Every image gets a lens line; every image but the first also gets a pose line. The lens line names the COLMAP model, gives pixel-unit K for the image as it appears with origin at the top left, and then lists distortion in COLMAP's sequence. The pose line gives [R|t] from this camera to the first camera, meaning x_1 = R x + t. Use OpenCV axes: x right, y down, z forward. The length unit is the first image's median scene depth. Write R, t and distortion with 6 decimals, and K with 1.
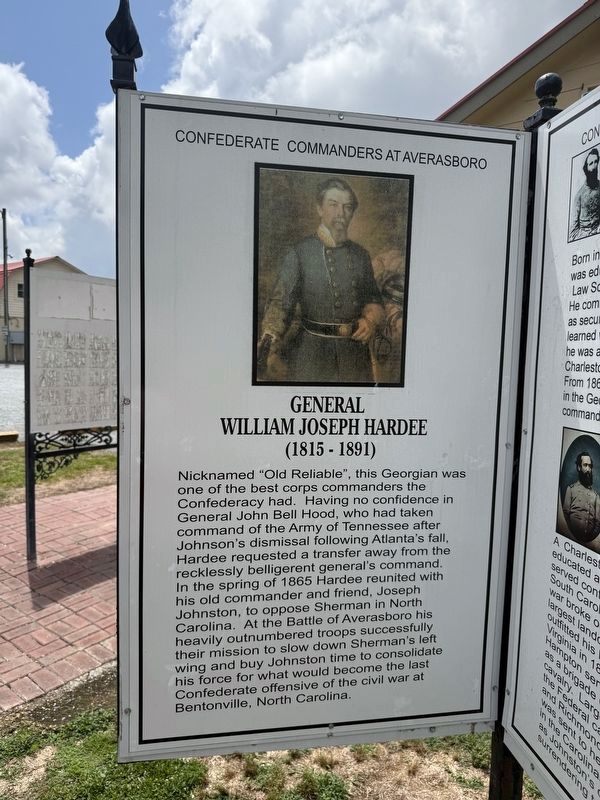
lens RADIAL K [[553.6, 0, 300.0], [0, 553.6, 400.0], [0, 0, 1]] dist [0.088217, -0.126558]
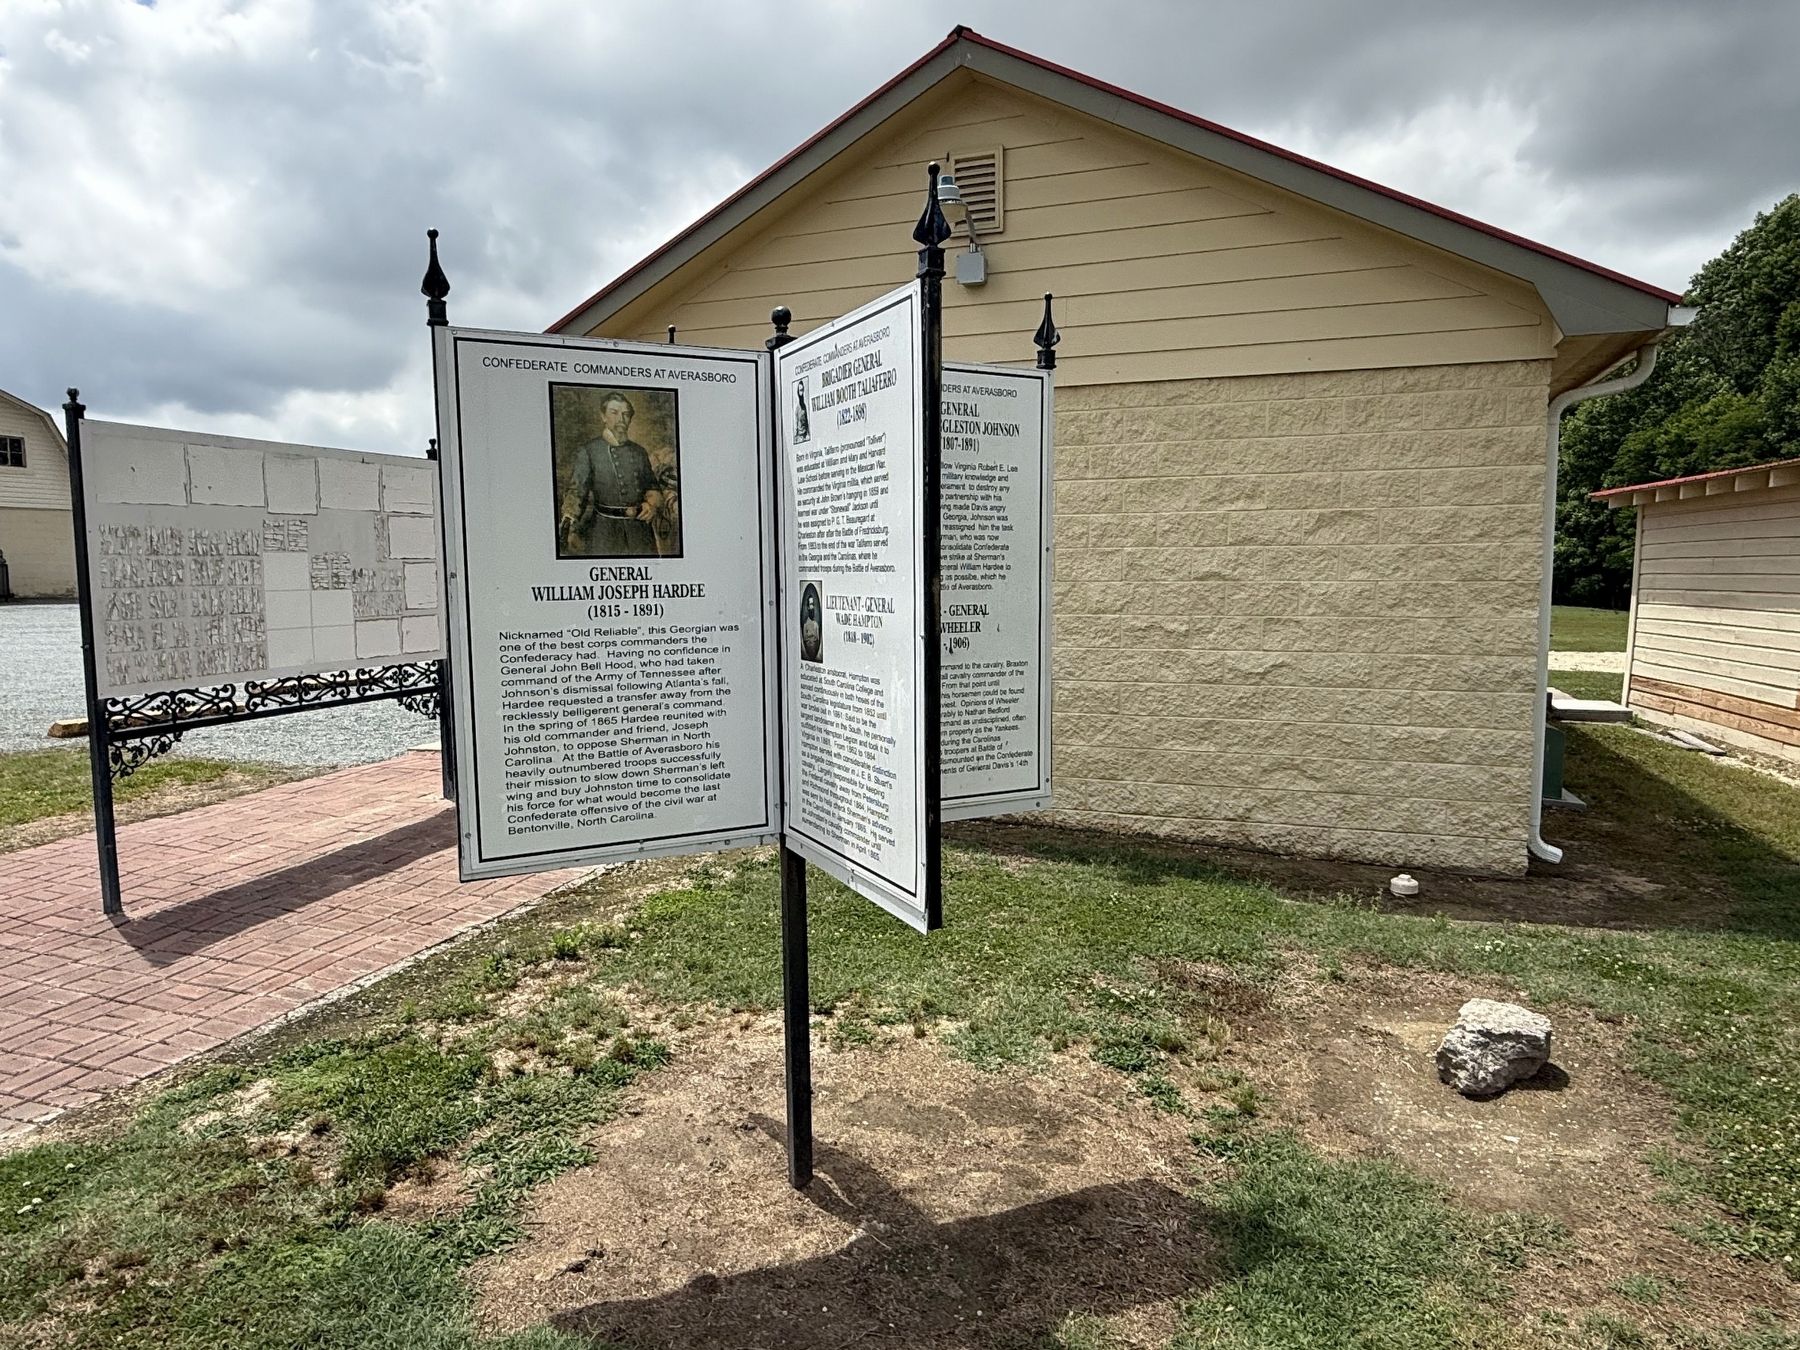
lens RADIAL K [[1136.1, 0, 896.6], [0, 1136.1, 680.9], [0, 0, 1]] dist [0.000672, 0.002520]
pose [[0.951467, -0.068451, 0.300043, -0.136821], [0.060856, 0.997547, 0.034599, 0.190623], [-0.301675, -0.014661, 0.953298, -1.546945]]
